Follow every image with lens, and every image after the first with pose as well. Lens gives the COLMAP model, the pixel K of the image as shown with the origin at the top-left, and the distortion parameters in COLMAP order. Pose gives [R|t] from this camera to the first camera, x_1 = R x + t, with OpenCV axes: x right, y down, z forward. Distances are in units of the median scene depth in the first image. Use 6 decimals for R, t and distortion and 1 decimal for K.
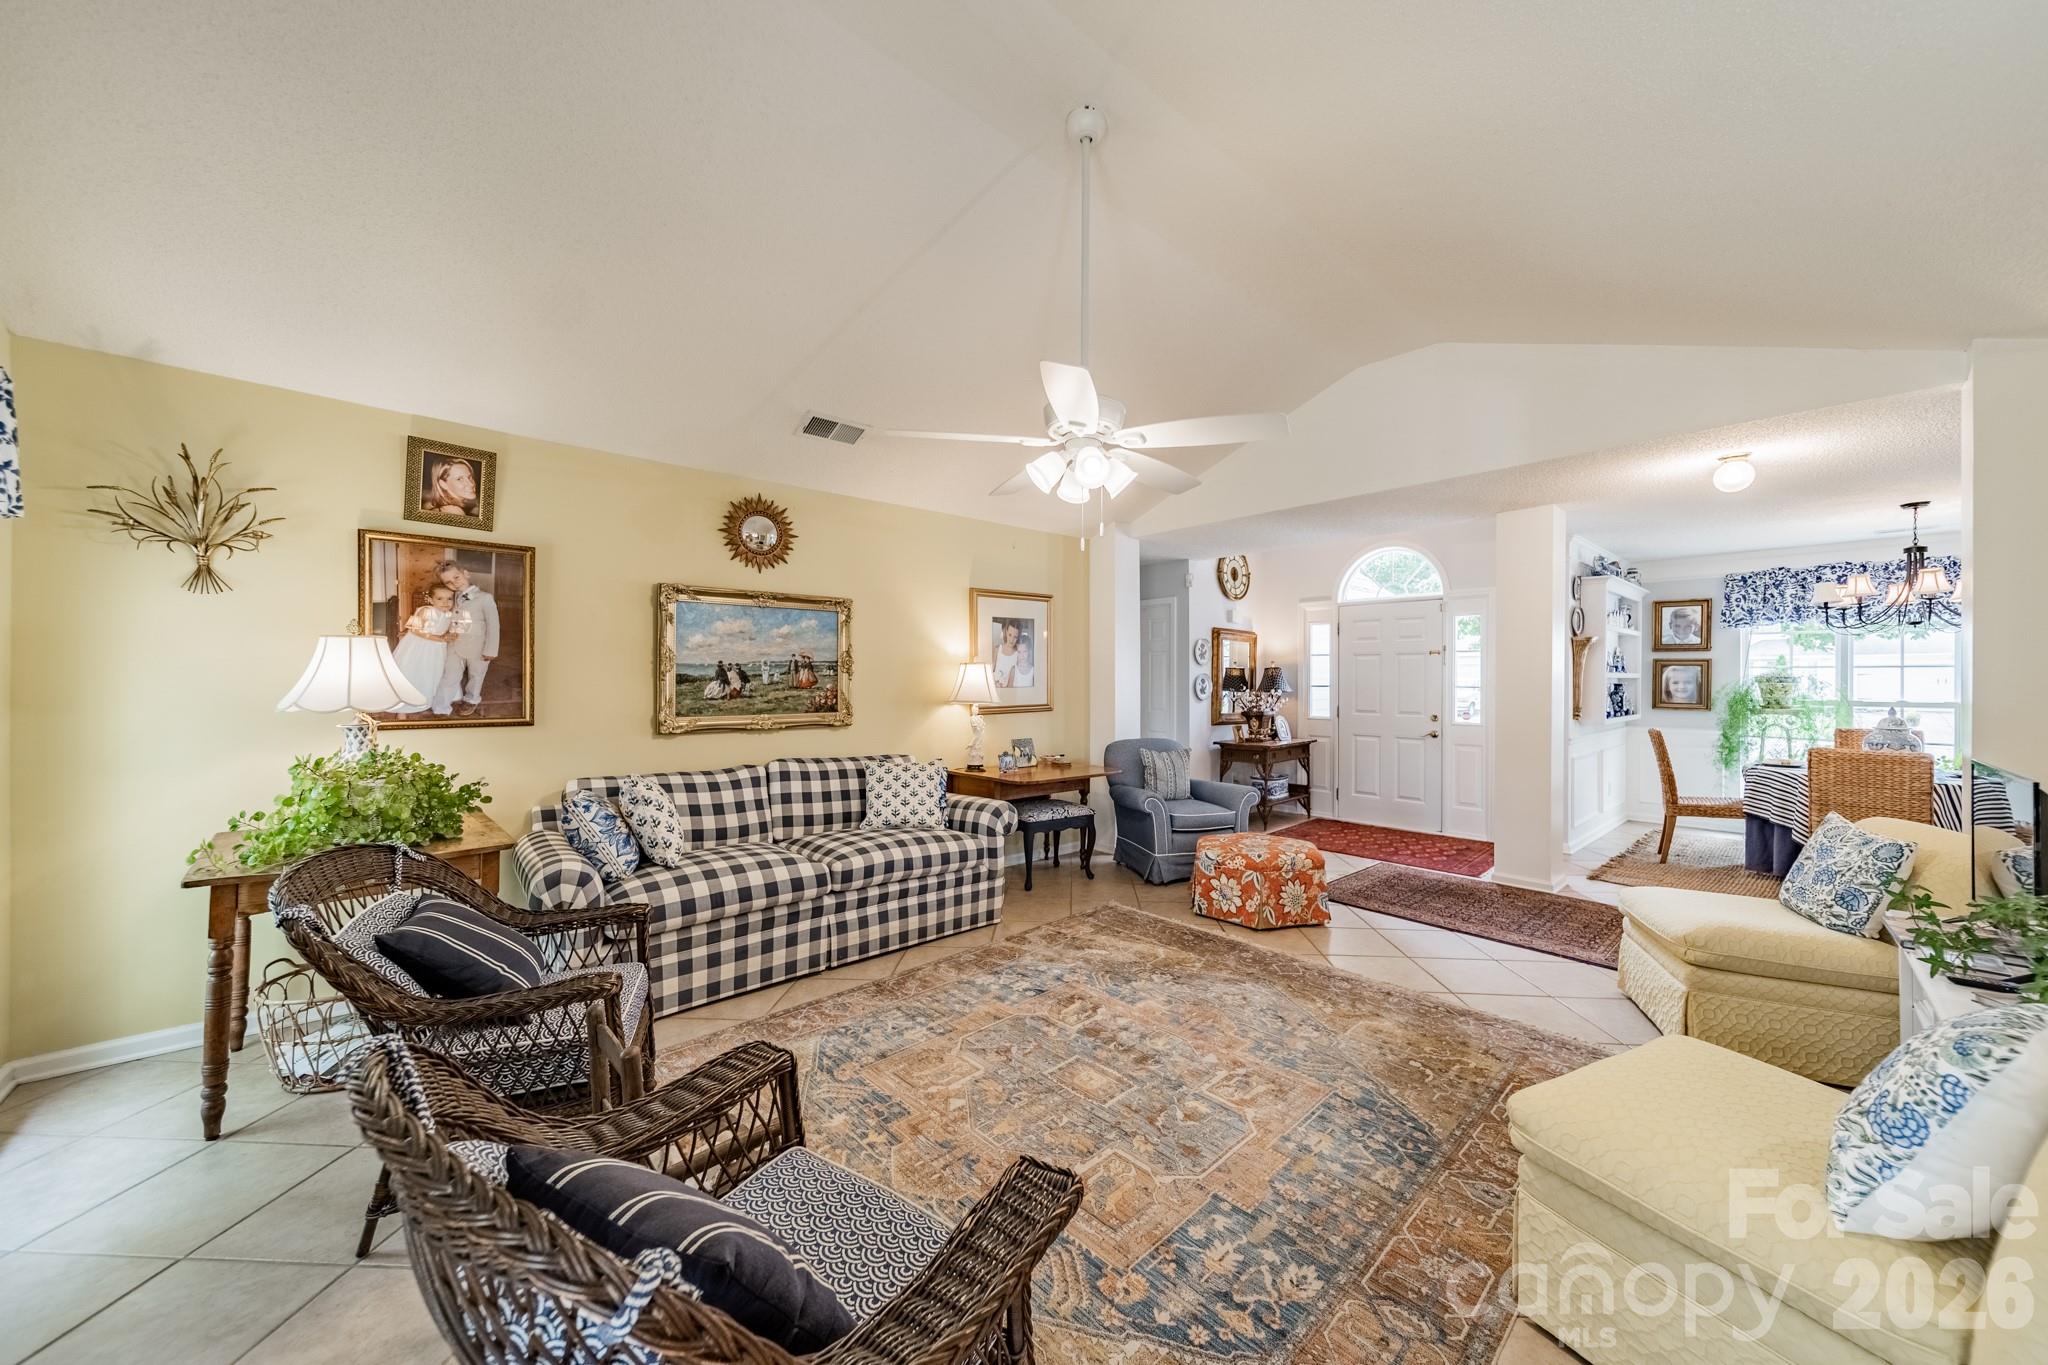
lens RADIAL K [[728.6, 0, 1014.5], [0, 728.6, 678.5], [0, 0, 1]] dist [0.009286, -0.000112]
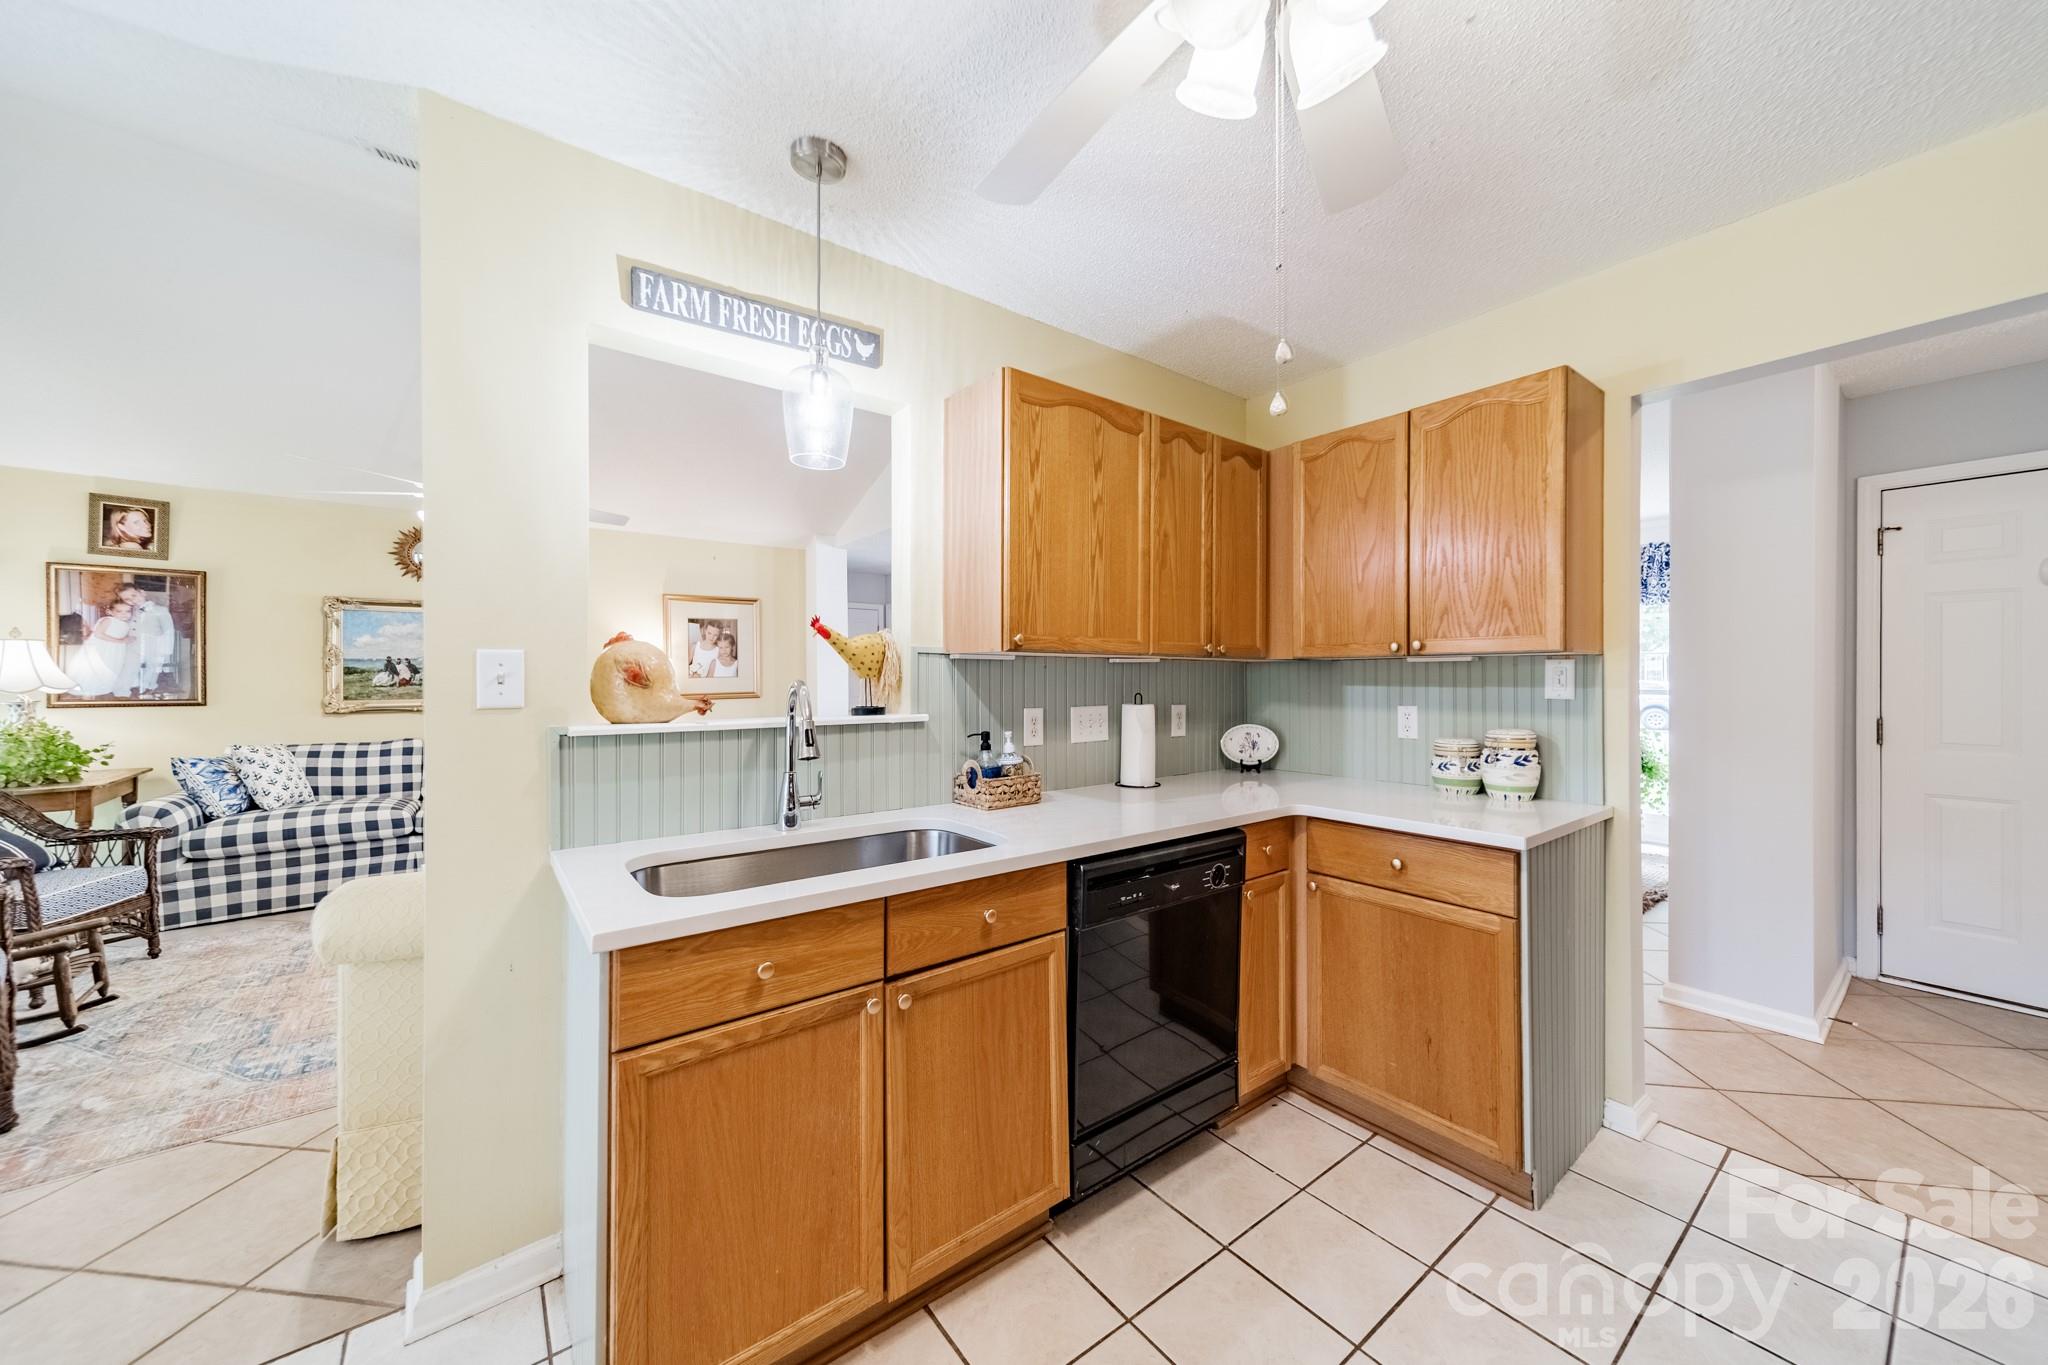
lens RADIAL K [[728.6, 0, 1034.7], [0, 728.6, 677.6], [0, 0, 1]] dist [0.009286, -0.000112]
pose [[0.997265, 0.000921, -0.073903, 0.986193], [-0.000048, 0.999930, 0.011817, -0.002503], [0.073909, -0.011781, 0.997195, -0.236033]]
